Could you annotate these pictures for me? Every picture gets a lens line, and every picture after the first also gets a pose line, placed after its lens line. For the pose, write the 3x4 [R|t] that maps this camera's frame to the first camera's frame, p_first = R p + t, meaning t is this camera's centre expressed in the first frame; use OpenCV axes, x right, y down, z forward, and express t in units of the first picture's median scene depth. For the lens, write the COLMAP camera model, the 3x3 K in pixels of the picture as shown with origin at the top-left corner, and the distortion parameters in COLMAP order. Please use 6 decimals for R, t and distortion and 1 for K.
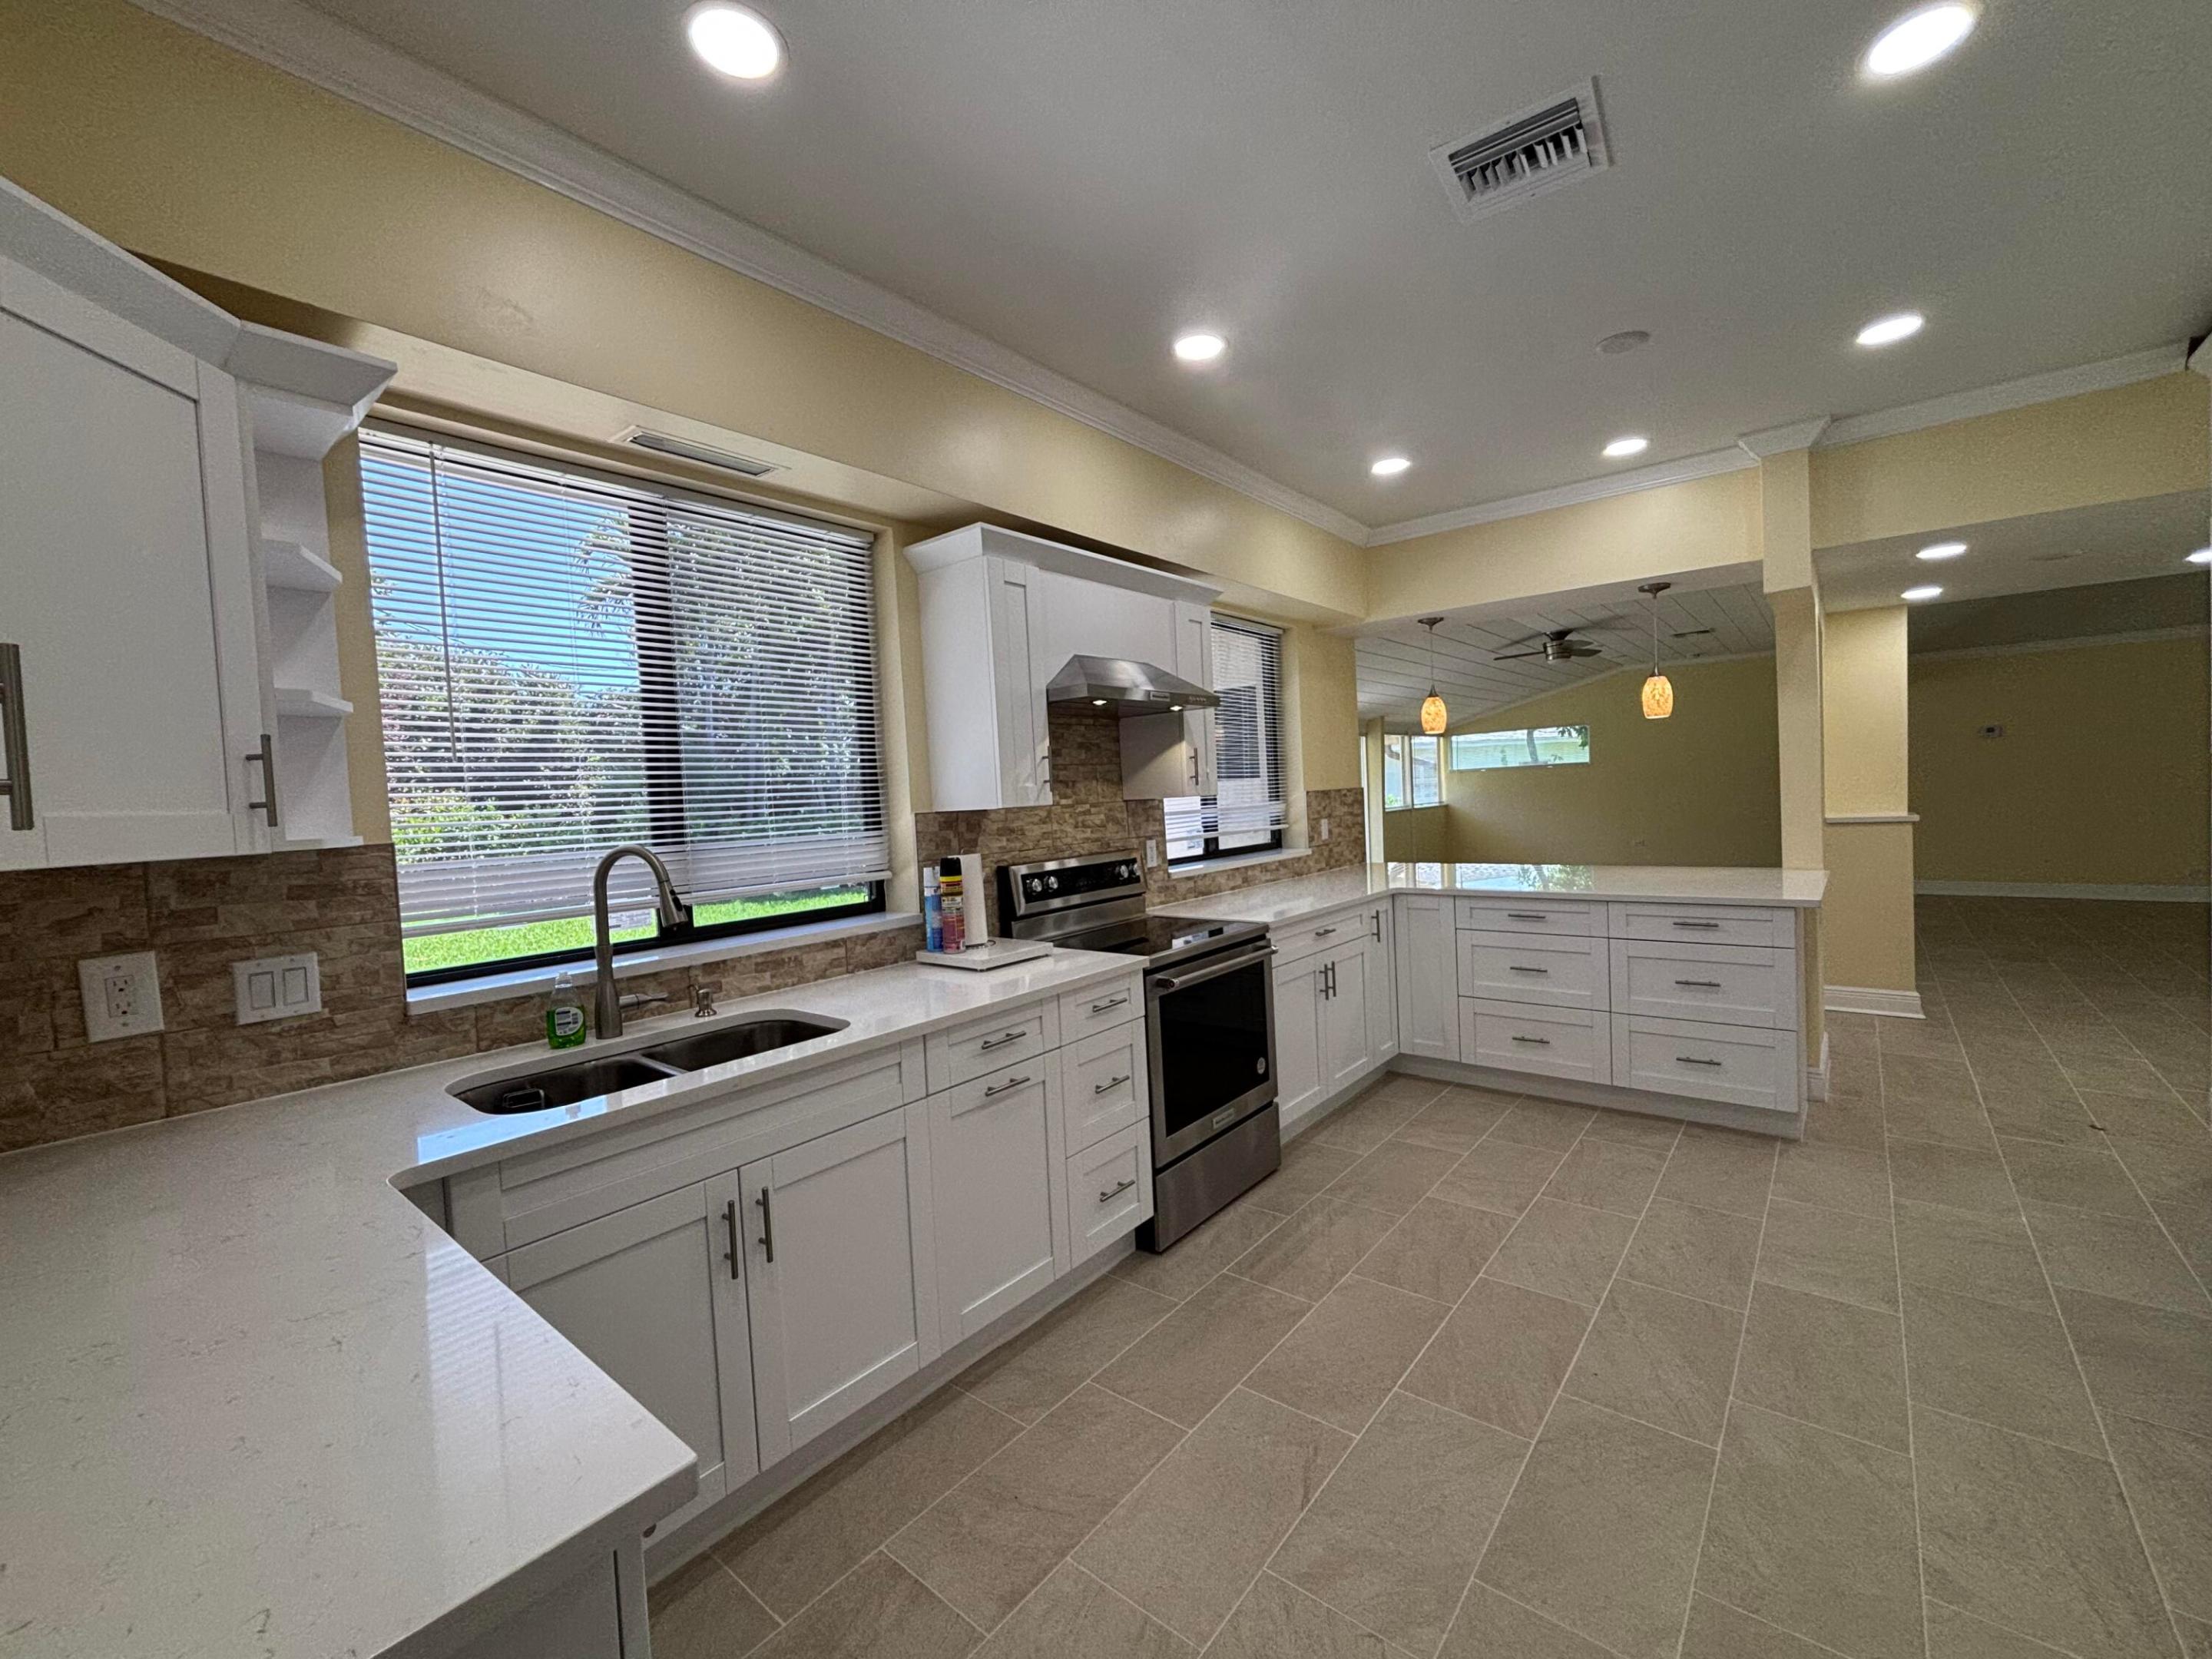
lens RADIAL K [[902.5, 0, 1104.1], [0, 902.5, 818.0], [0, 0, 1]] dist [0.002455, -0.000855]
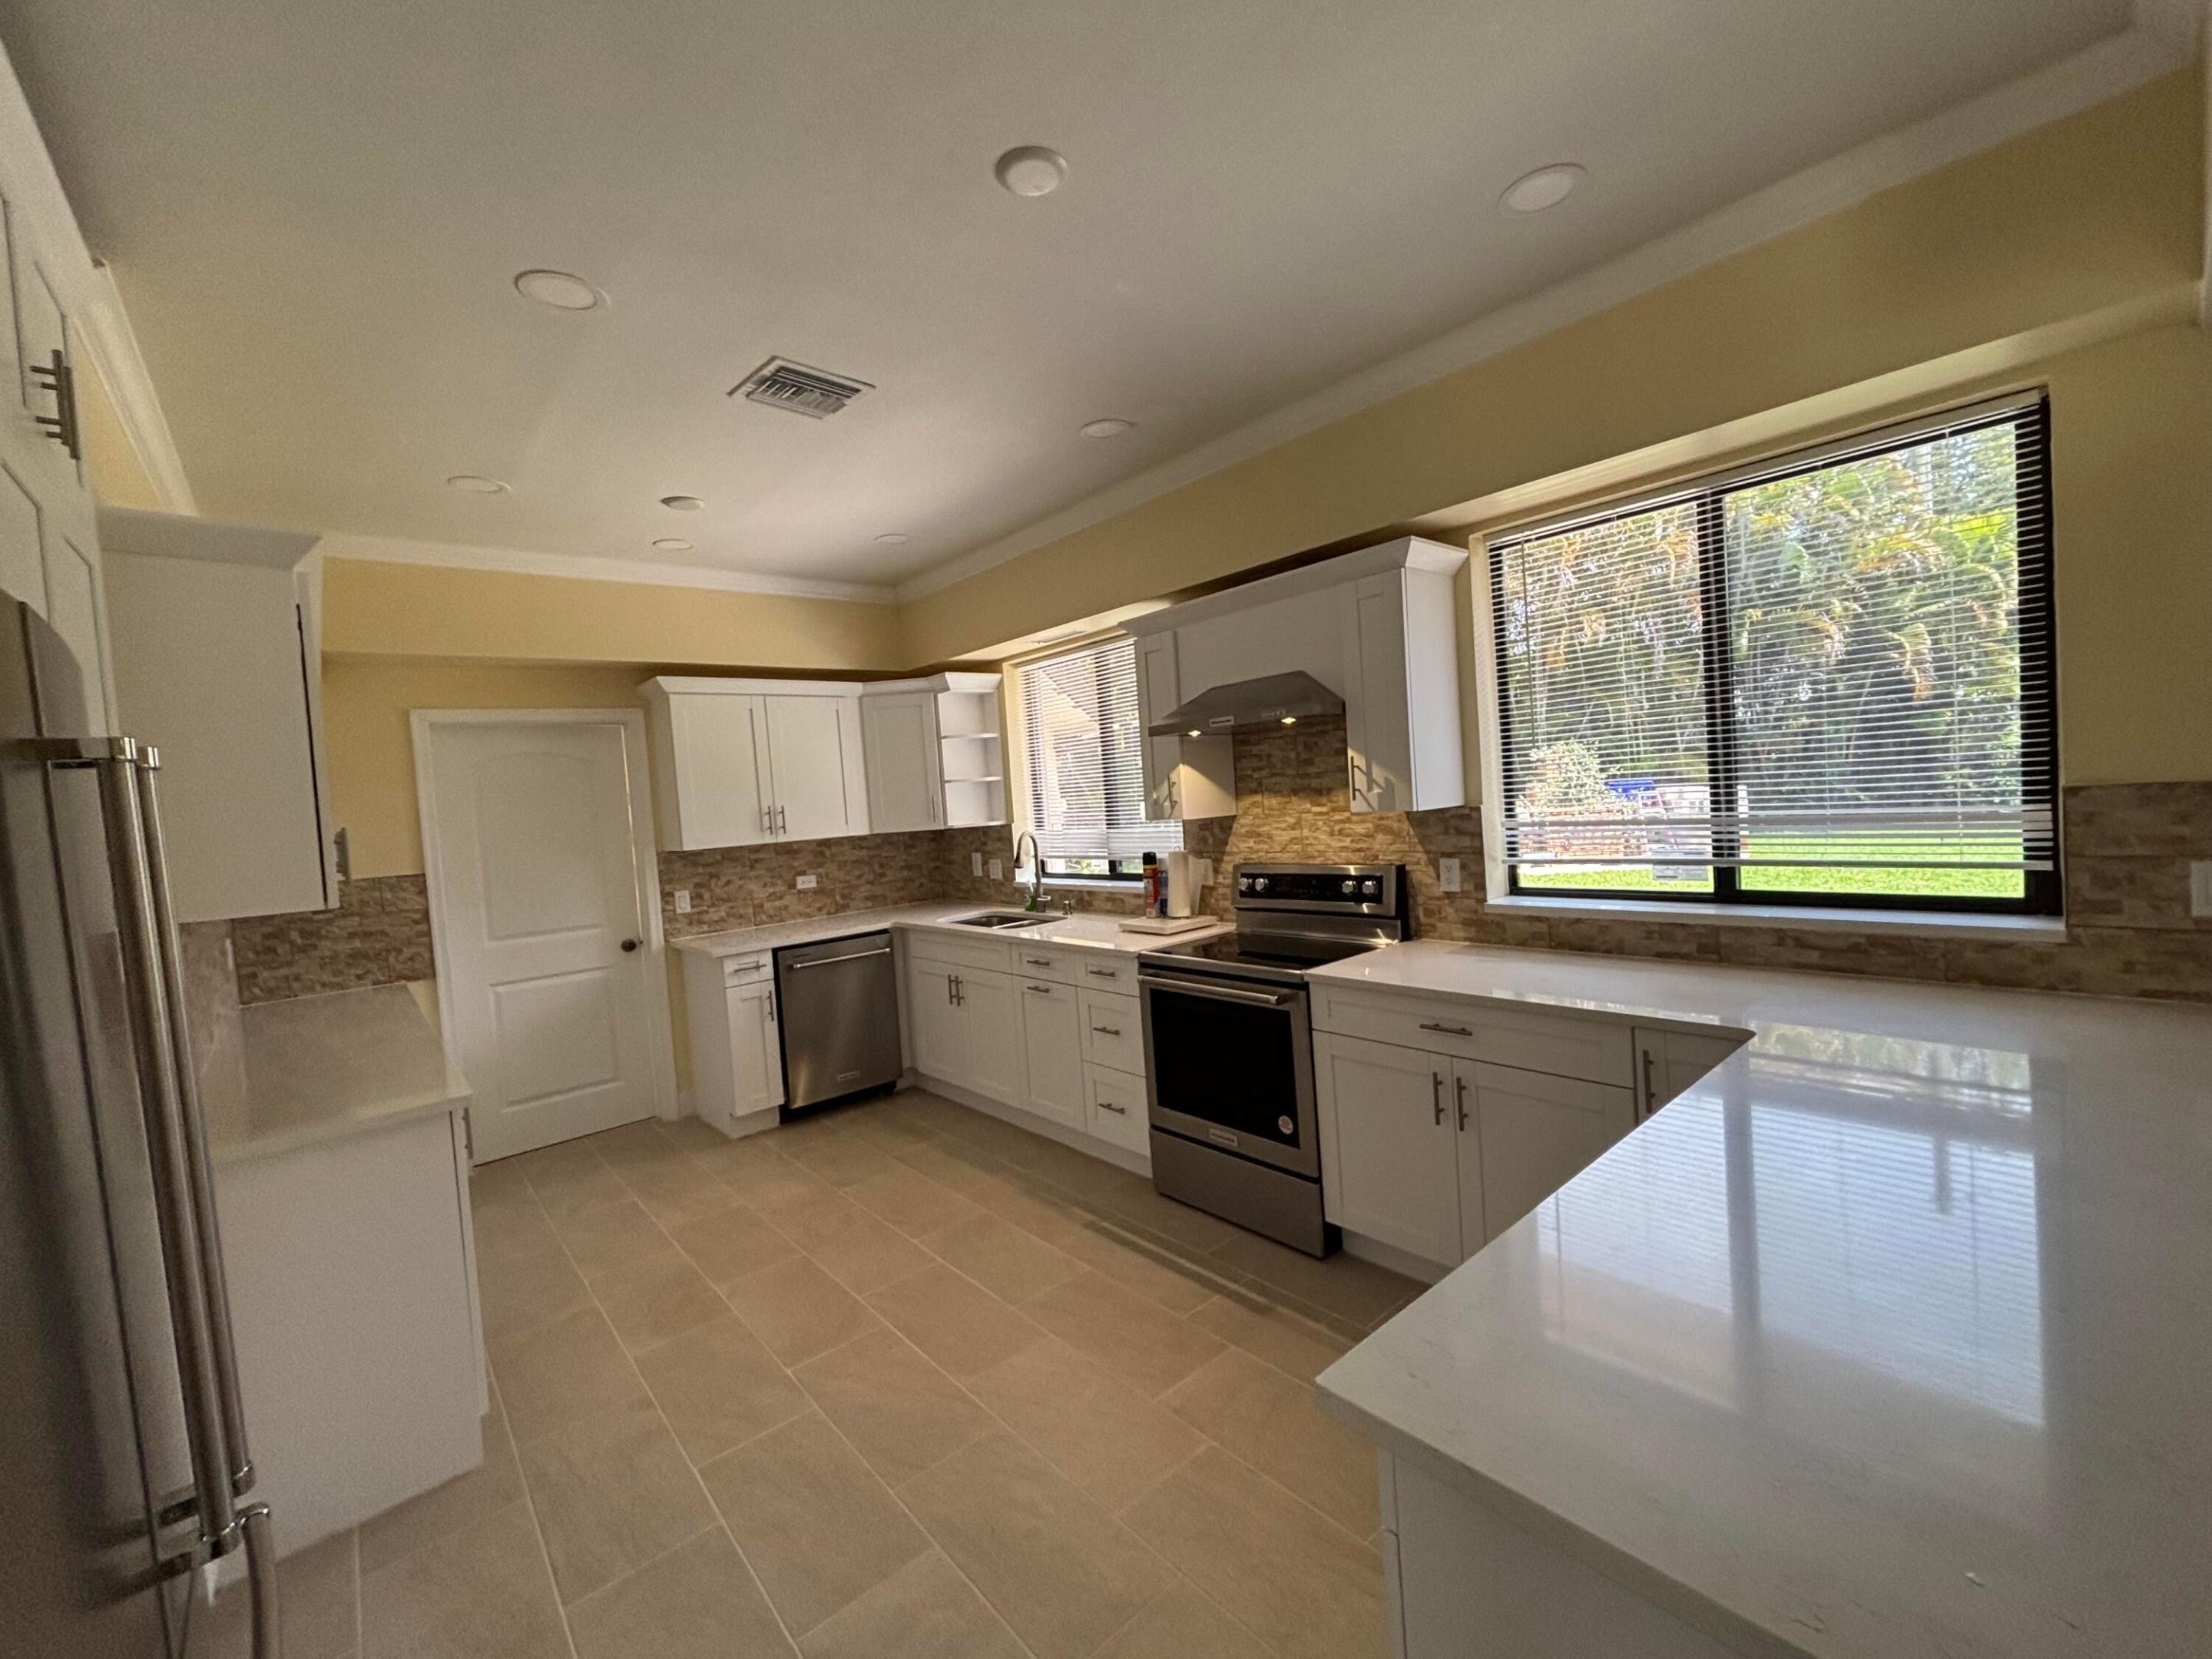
lens RADIAL K [[902.5, 0, 1101.6], [0, 902.5, 811.6], [0, 0, 1]] dist [0.002455, -0.000855]
pose [[-0.161396, 0.080198, -0.983626, 1.121253], [0.052999, 0.995959, 0.072508, -0.115177], [0.985466, -0.040429, -0.164994, 1.038532]]
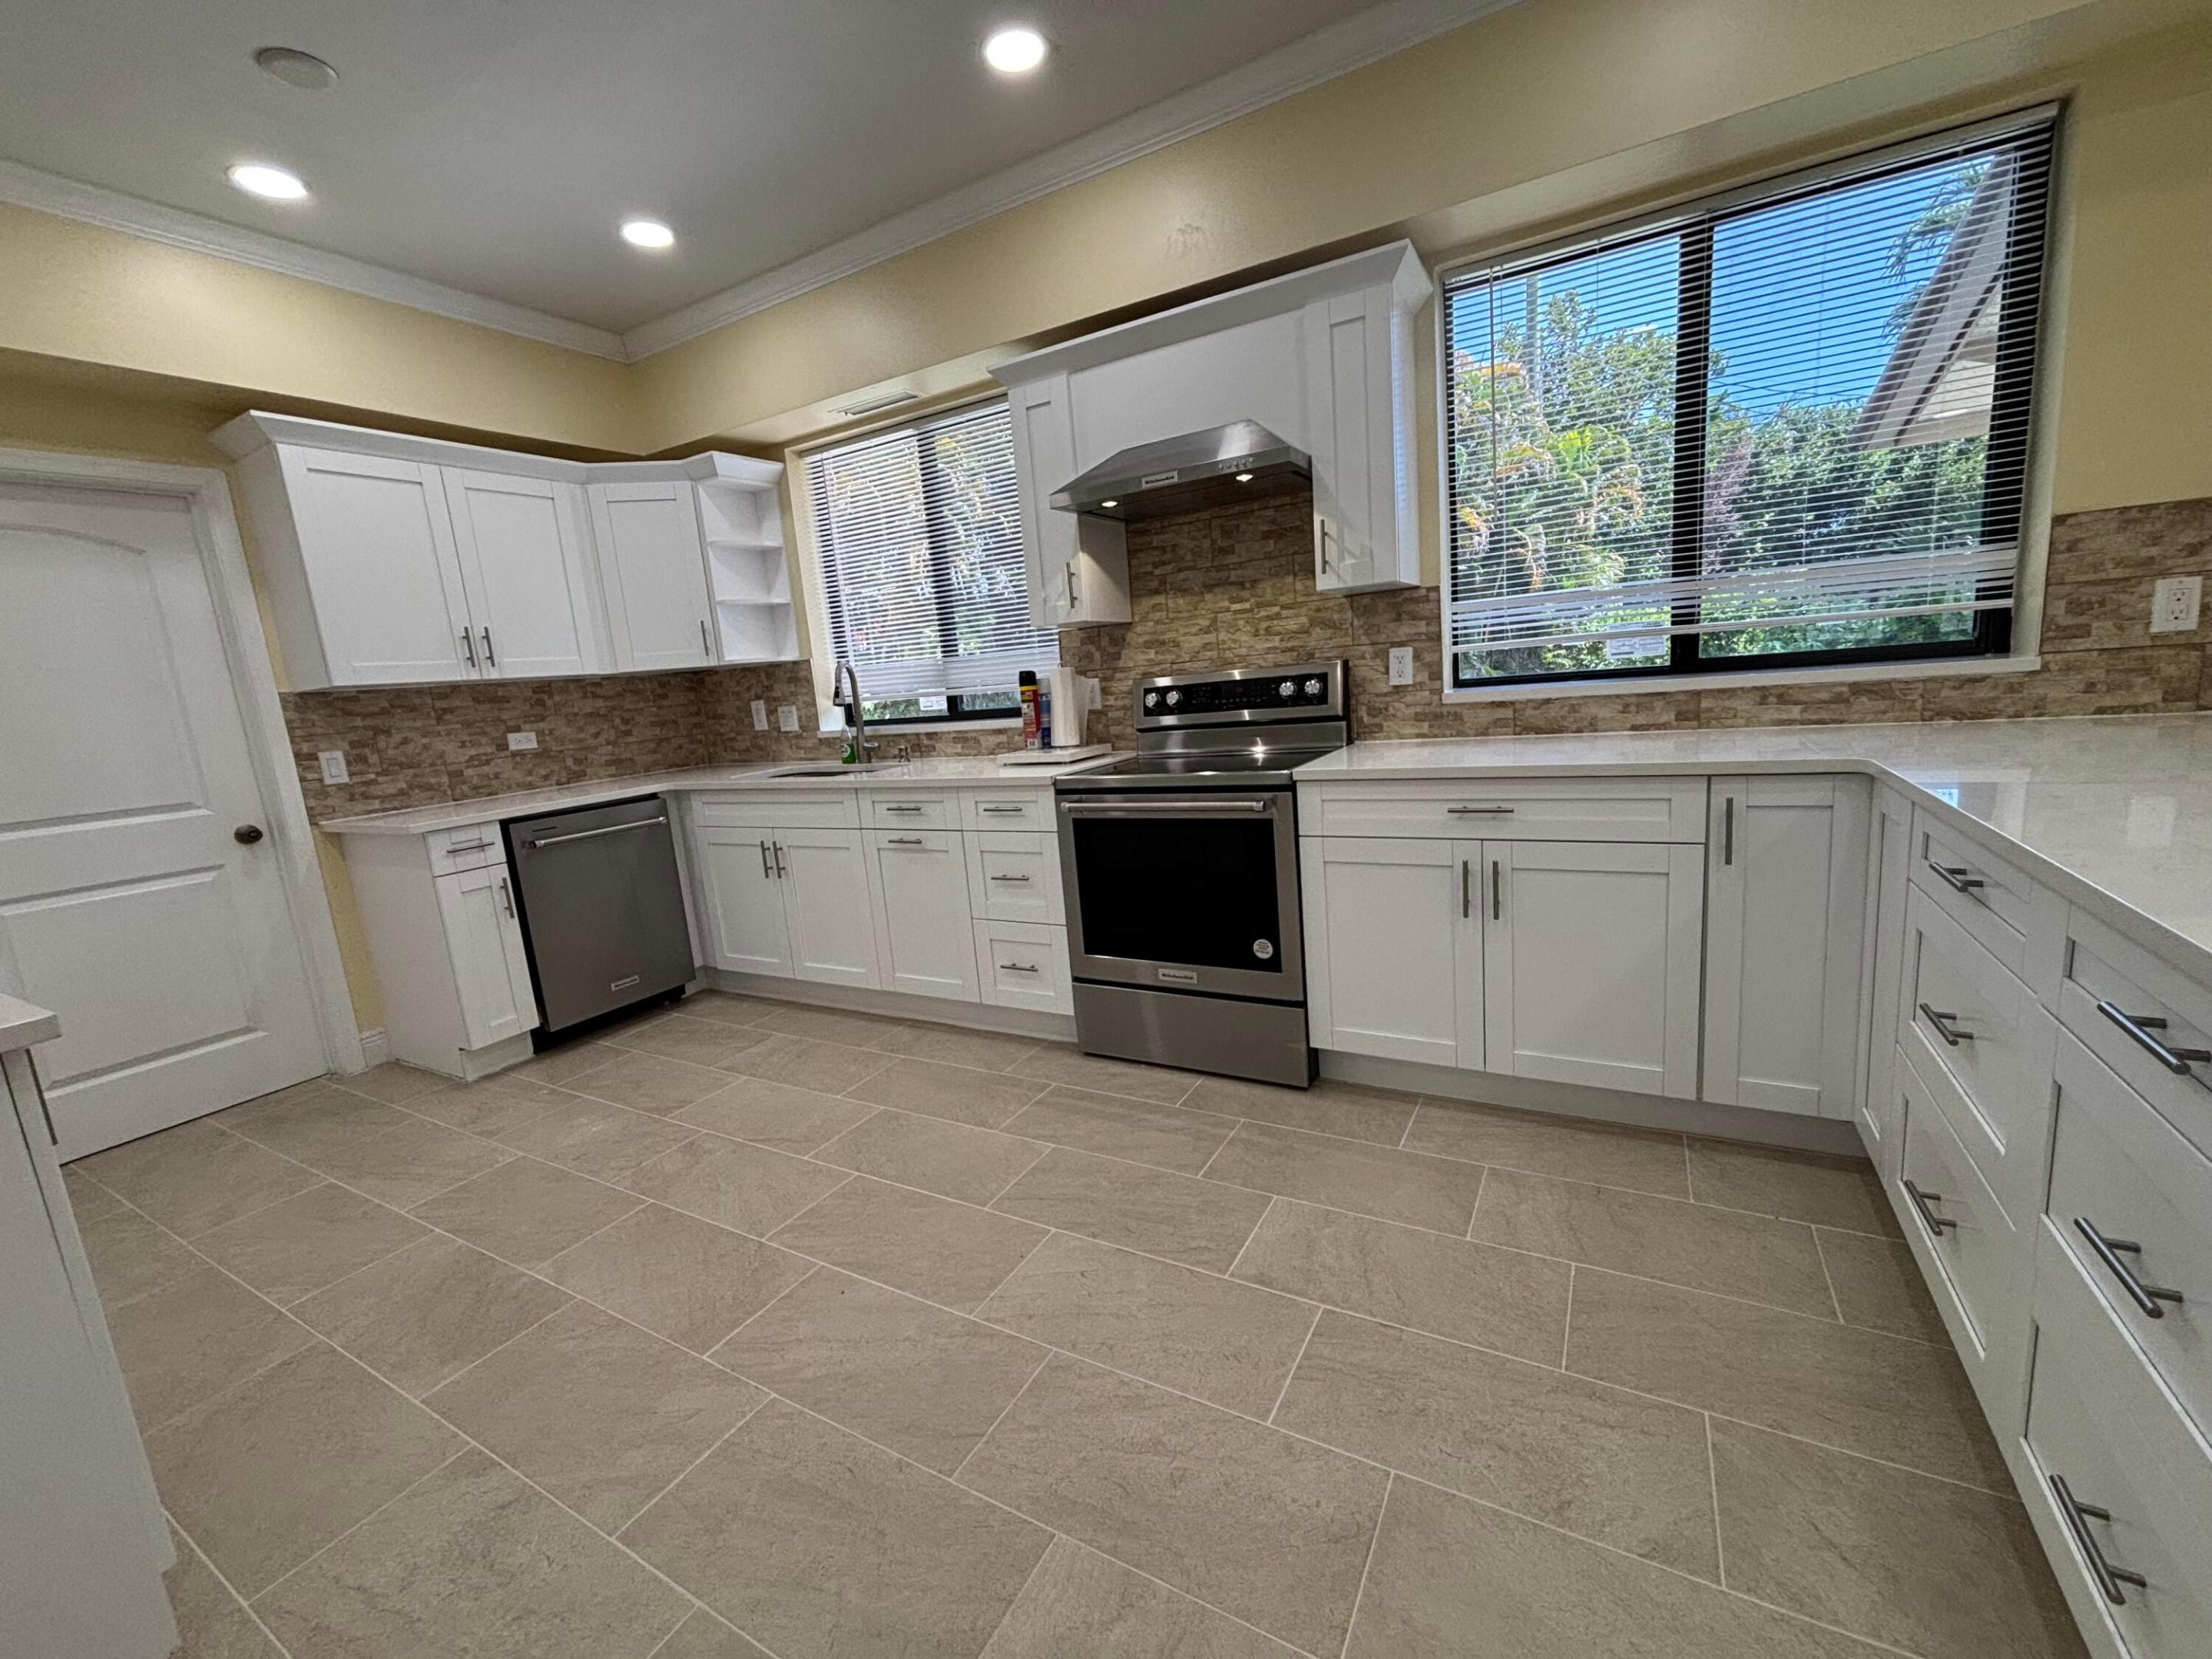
lens RADIAL K [[902.5, 0, 1102.4], [0, 902.5, 821.3], [0, 0, 1]] dist [0.002455, -0.000855]
pose [[0.175559, 0.193012, -0.965363, 0.933224], [0.050979, 0.977494, 0.204709, 0.000059], [0.983148, -0.085152, 0.161768, 0.790953]]
